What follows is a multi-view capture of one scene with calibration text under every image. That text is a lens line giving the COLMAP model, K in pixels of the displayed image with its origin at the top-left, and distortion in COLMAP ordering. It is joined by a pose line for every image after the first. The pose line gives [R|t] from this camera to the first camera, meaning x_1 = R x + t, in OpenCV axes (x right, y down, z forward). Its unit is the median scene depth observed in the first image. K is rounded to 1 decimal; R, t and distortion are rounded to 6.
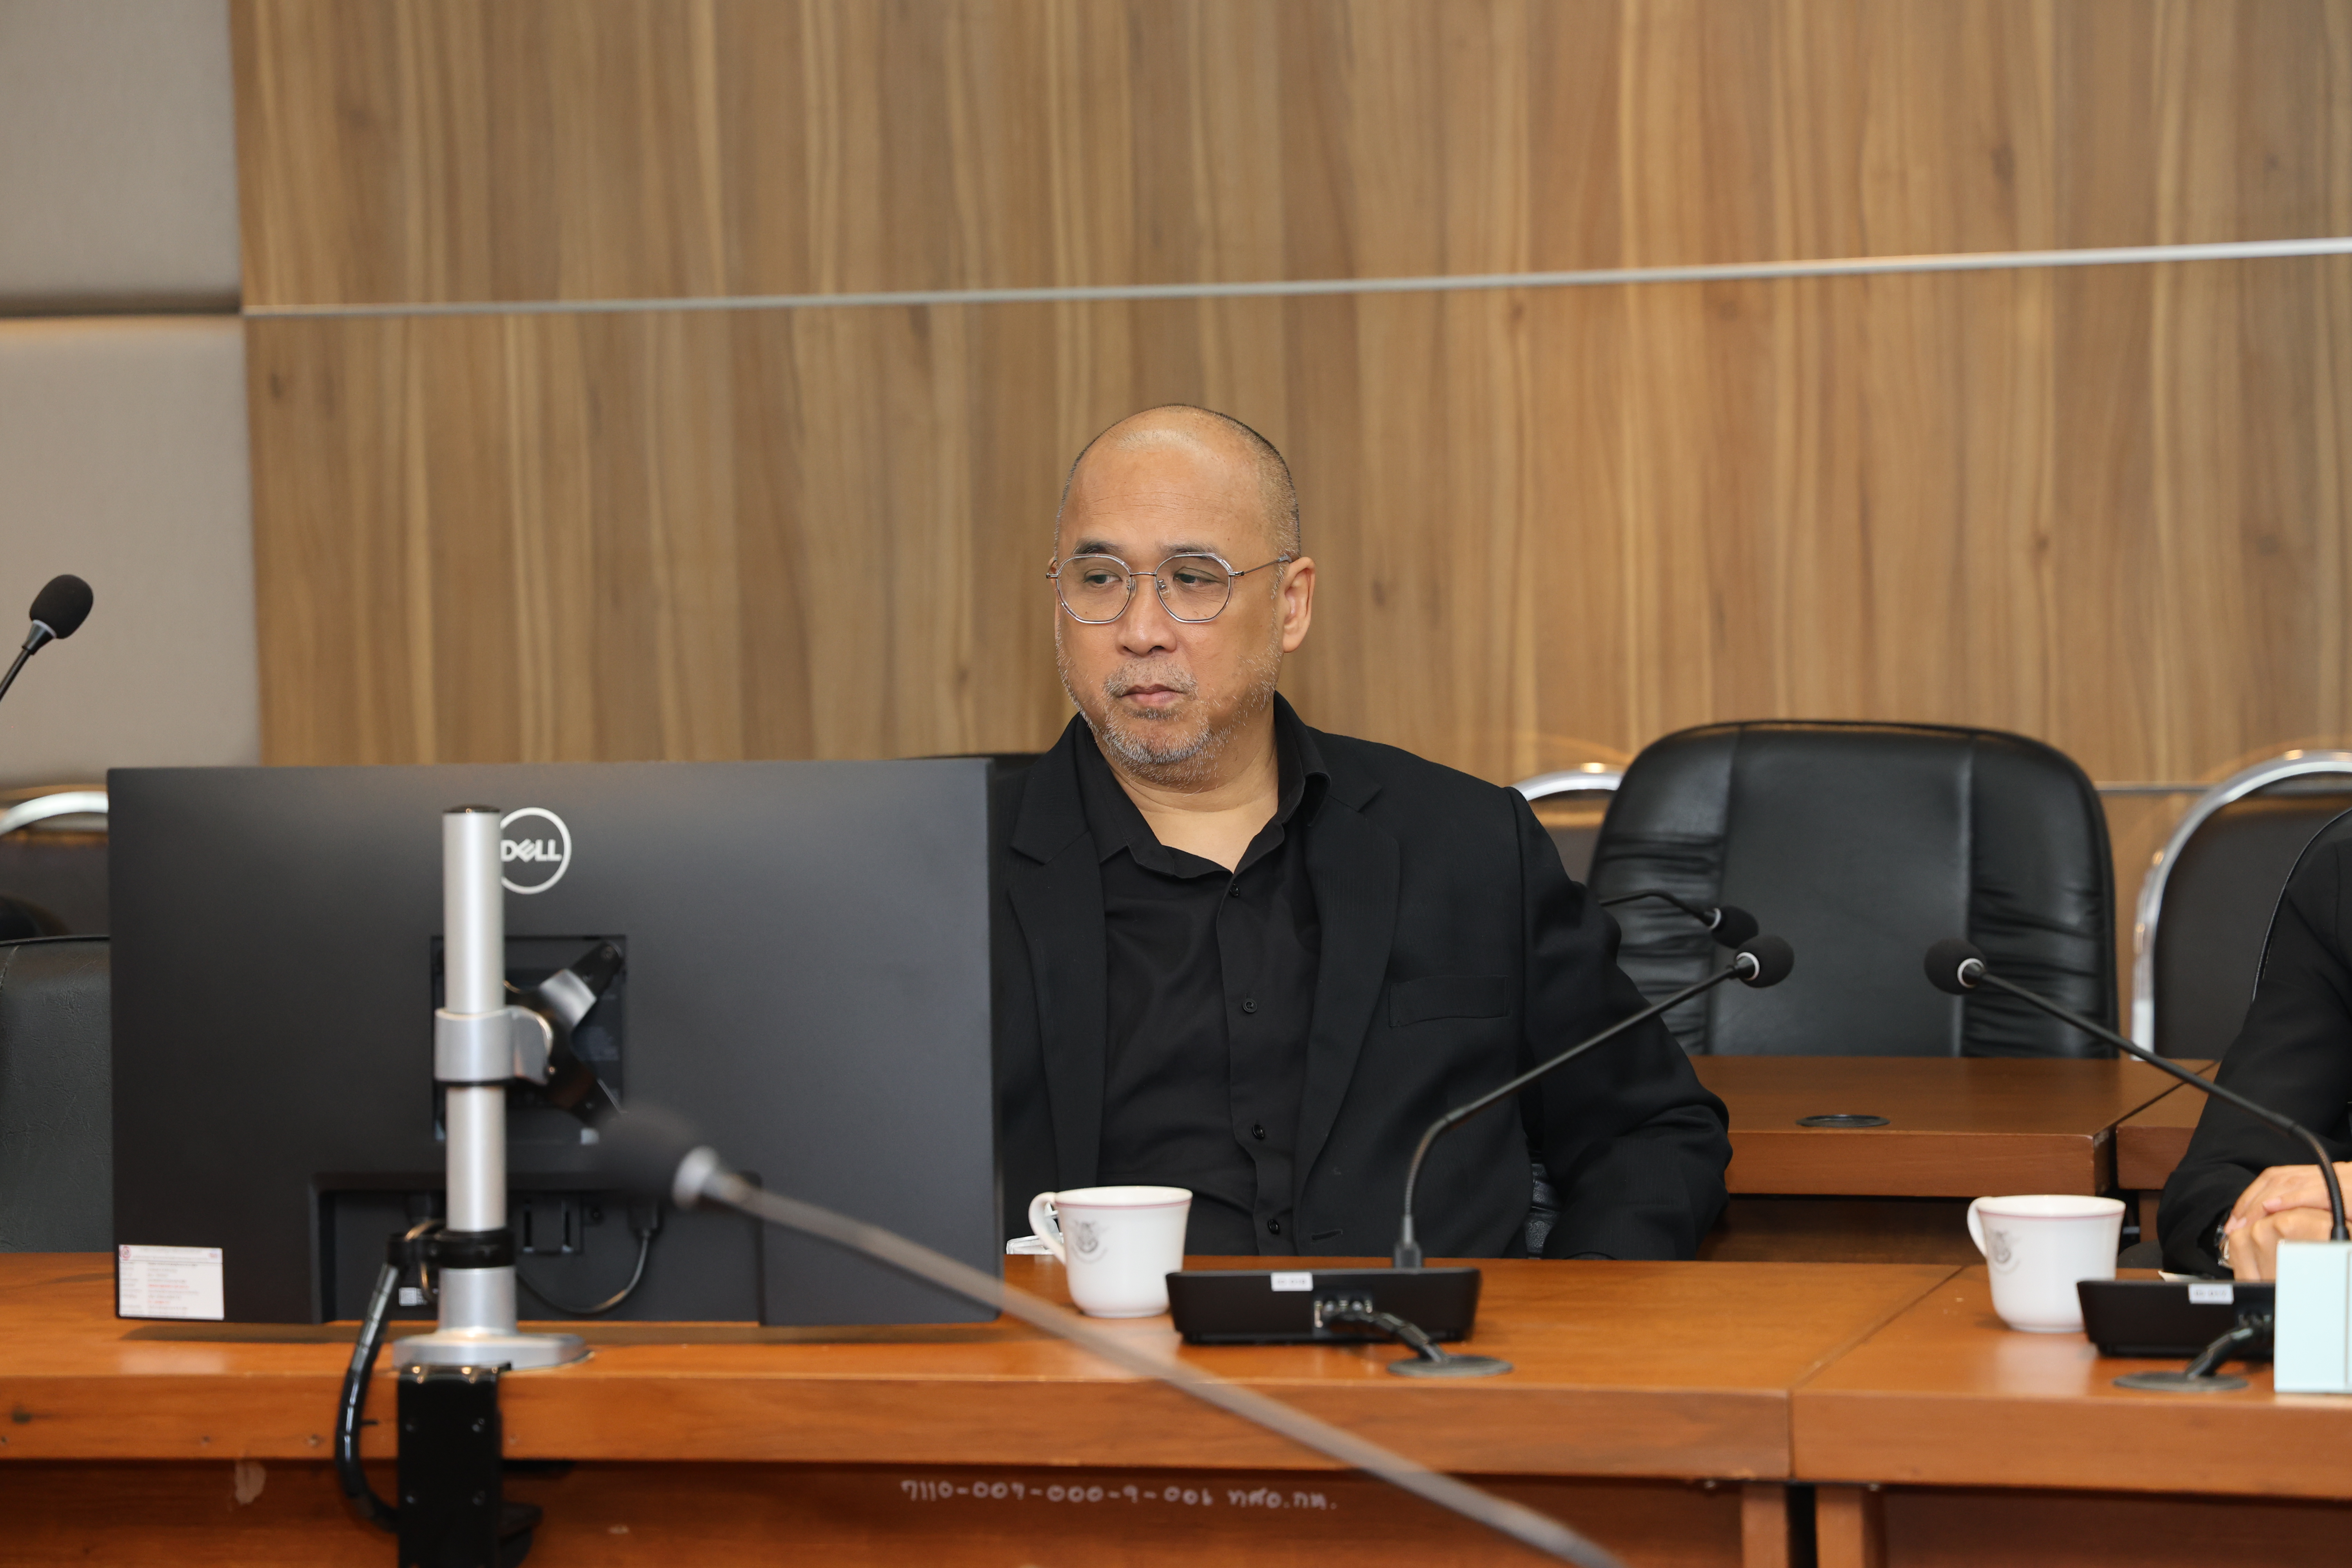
lens RADIAL K [[7311.8, 0, 1174.1], [0, 7311.8, 754.6], [0, 0, 1]] dist [1.177142, -3.161058]
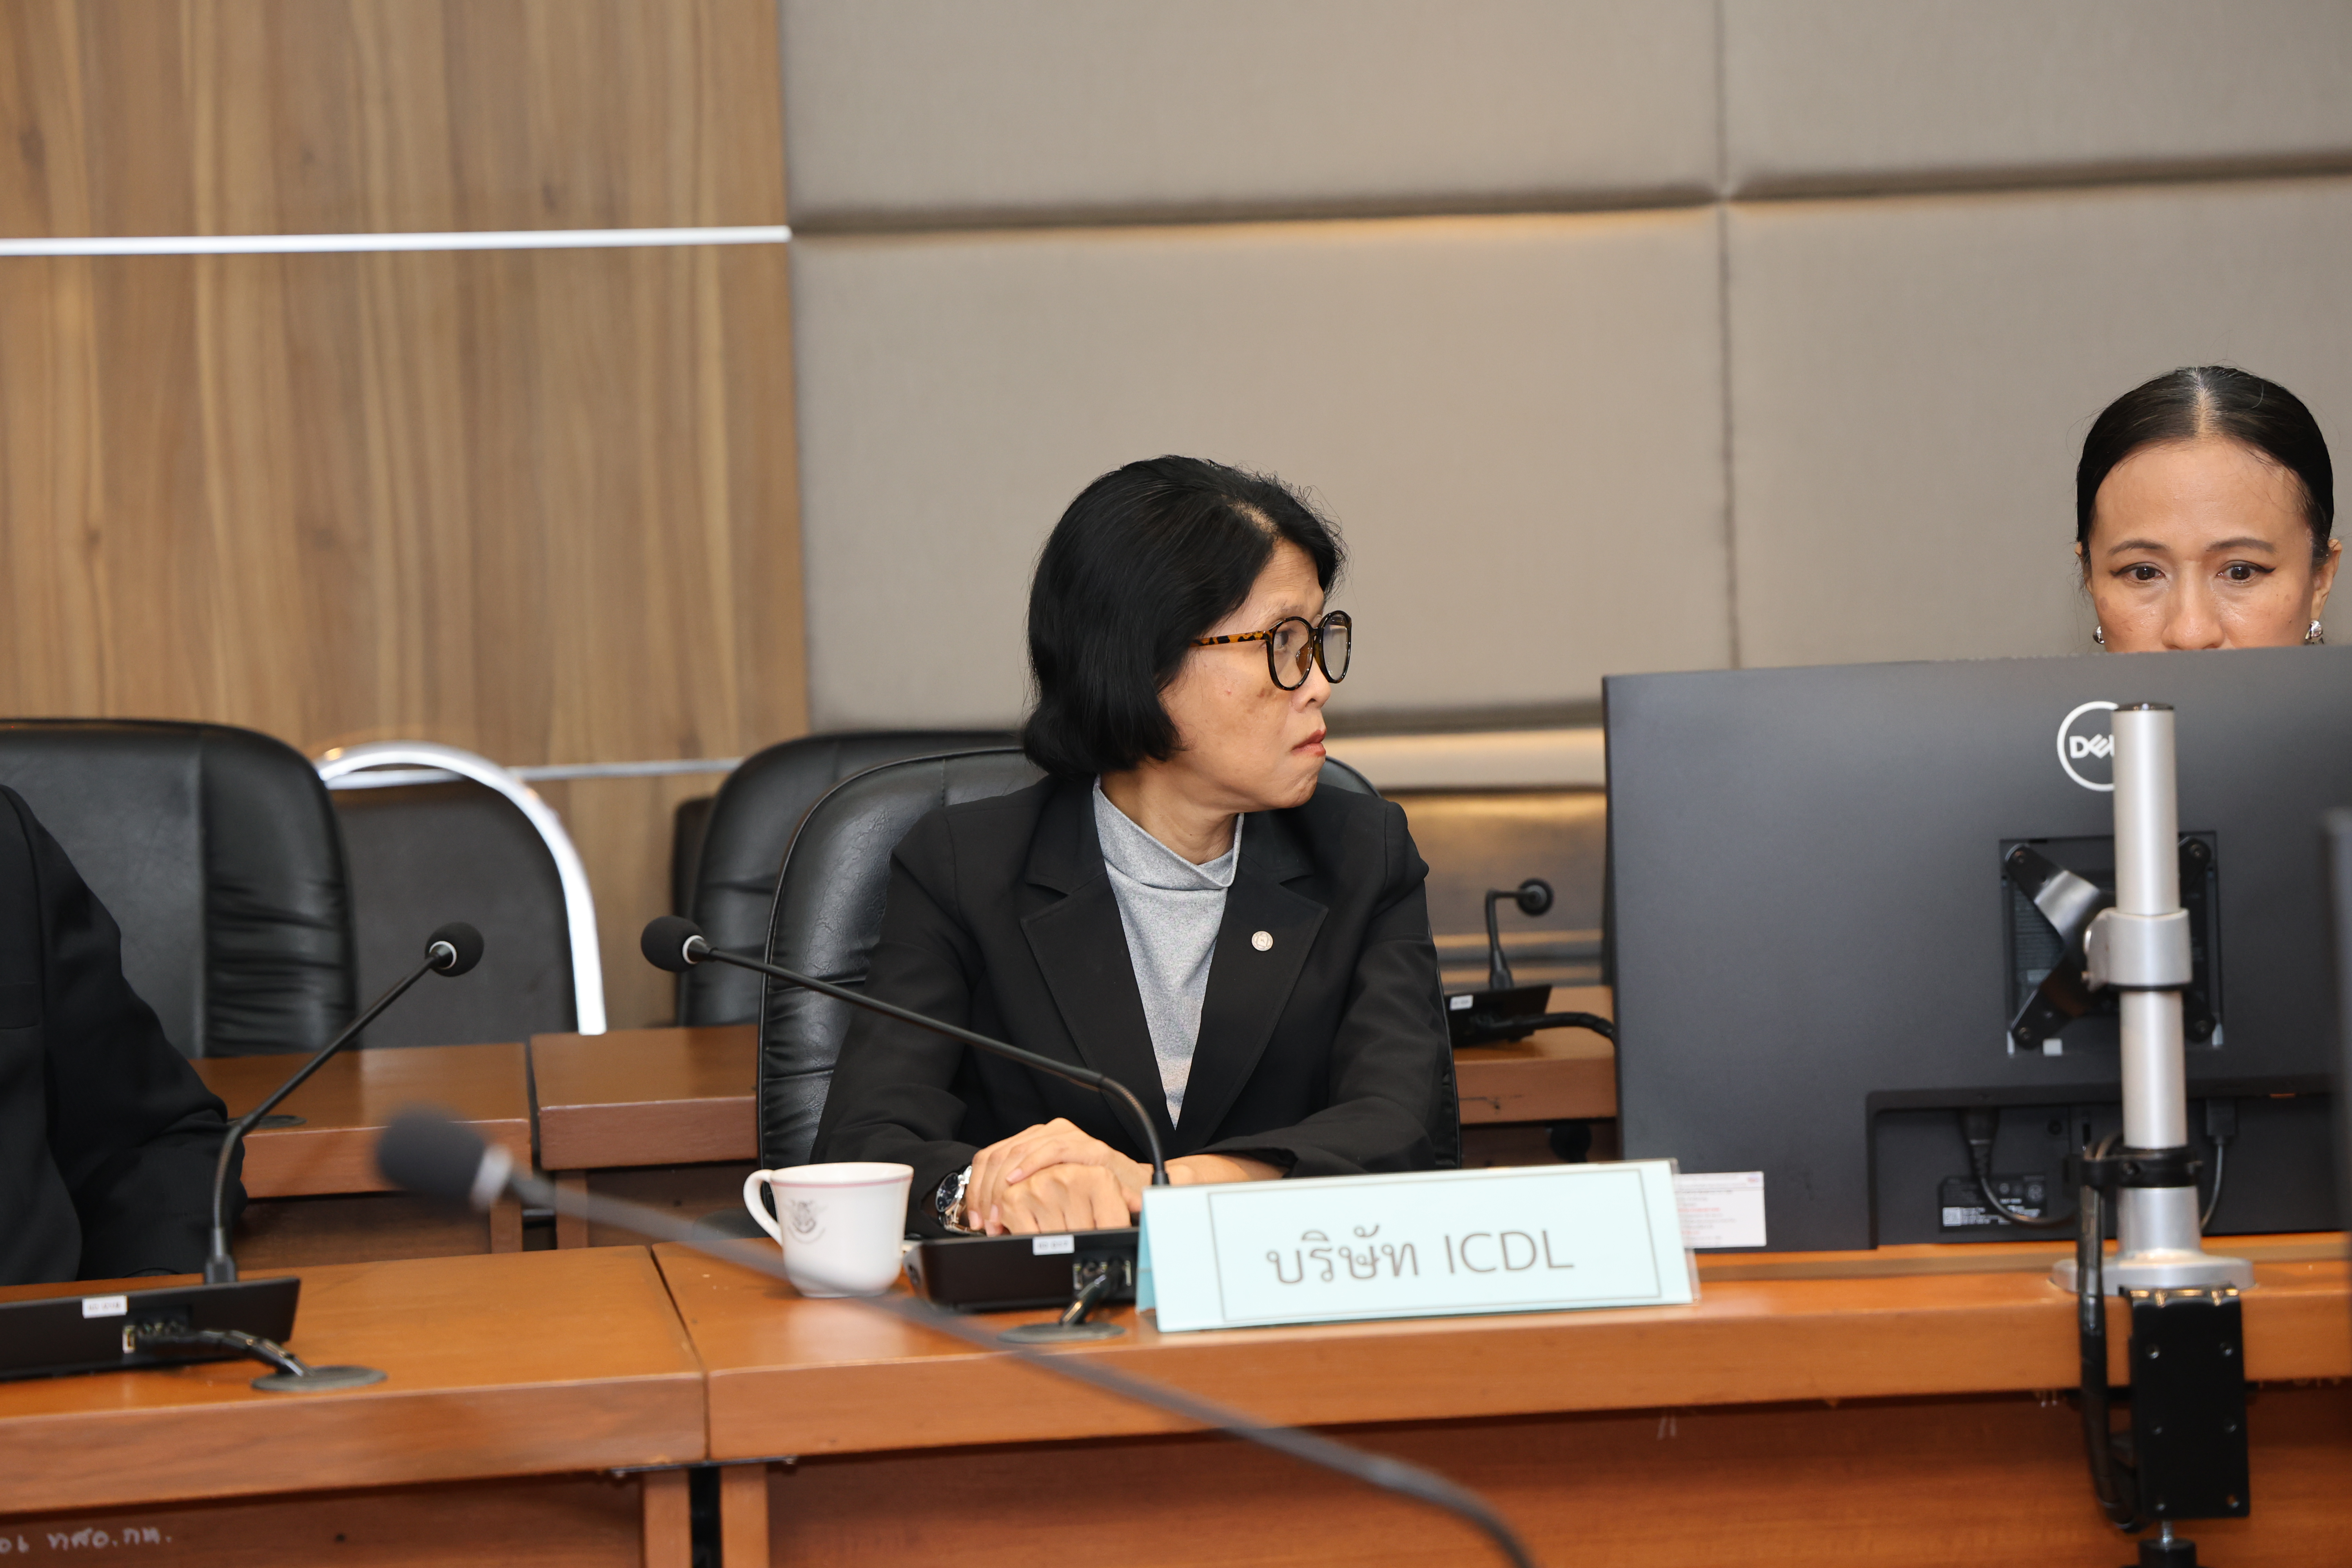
lens RADIAL K [[7311.8, 0, 1174.1], [0, 7311.8, 754.6], [0, 0, 1]] dist [1.177142, -3.161058]
pose [[0.928752, -0.026708, 0.369739, -0.163534], [0.027877, 0.999609, 0.002183, 0.002591], [-0.369653, 0.008280, 0.929133, 0.048052]]
